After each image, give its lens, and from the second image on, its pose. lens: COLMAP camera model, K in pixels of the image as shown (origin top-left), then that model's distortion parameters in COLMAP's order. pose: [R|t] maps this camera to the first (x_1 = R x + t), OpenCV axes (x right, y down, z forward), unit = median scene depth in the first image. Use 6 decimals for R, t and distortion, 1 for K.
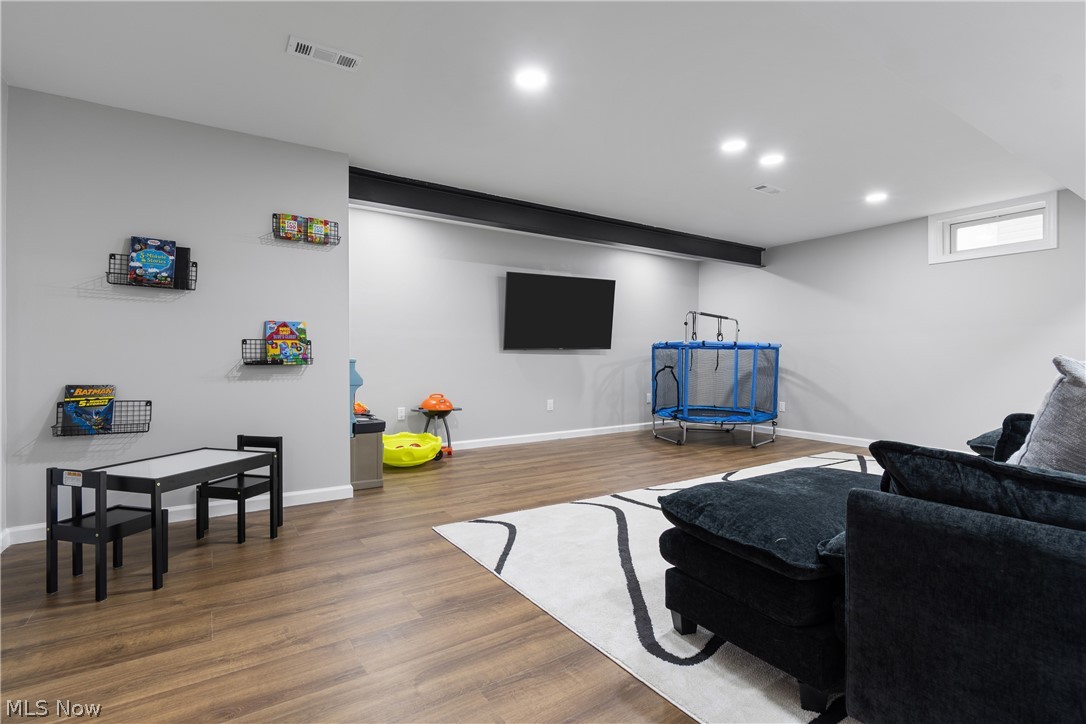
lens RADIAL K [[512.2, 0, 546.9], [0, 512.2, 359.7], [0, 0, 1]] dist [-0.003579, -0.000883]
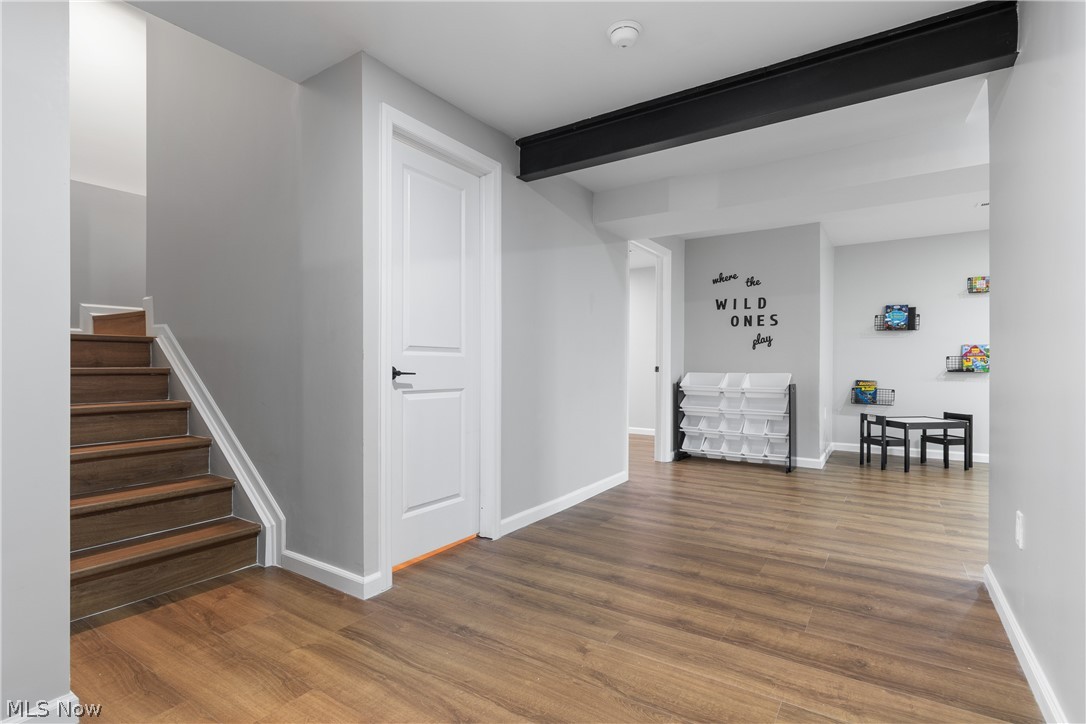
lens RADIAL K [[512.2, 0, 550.7], [0, 512.2, 367.4], [0, 0, 1]] dist [-0.003579, -0.000883]
pose [[0.385903, 0.006544, -0.922516, 0.455757], [-0.004804, 0.999976, 0.005084, -0.006314], [0.922527, 0.002470, 0.385925, -0.855079]]
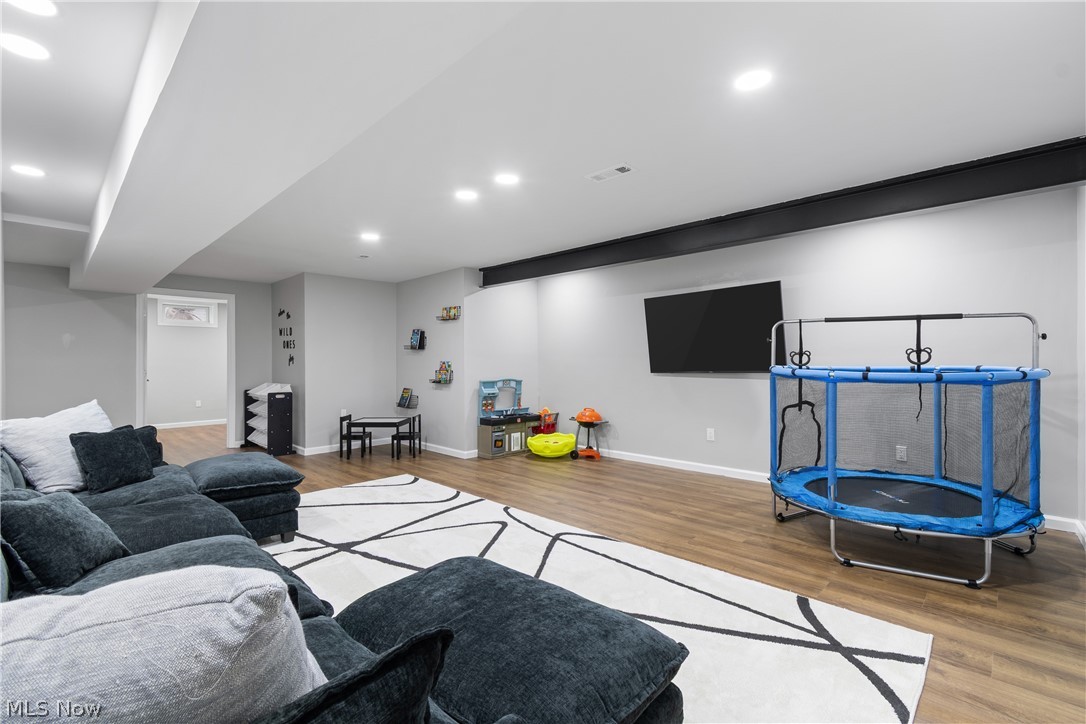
lens RADIAL K [[479.0, 0, 540.7], [0, 479.0, 364.2], [0, 0, 1]] dist [0.002879, -0.002448]
pose [[0.210073, 0.004137, -0.977677, 1.442145], [0.001929, 0.999987, 0.004646, -0.074215], [0.977684, -0.002862, 0.210063, 1.005270]]
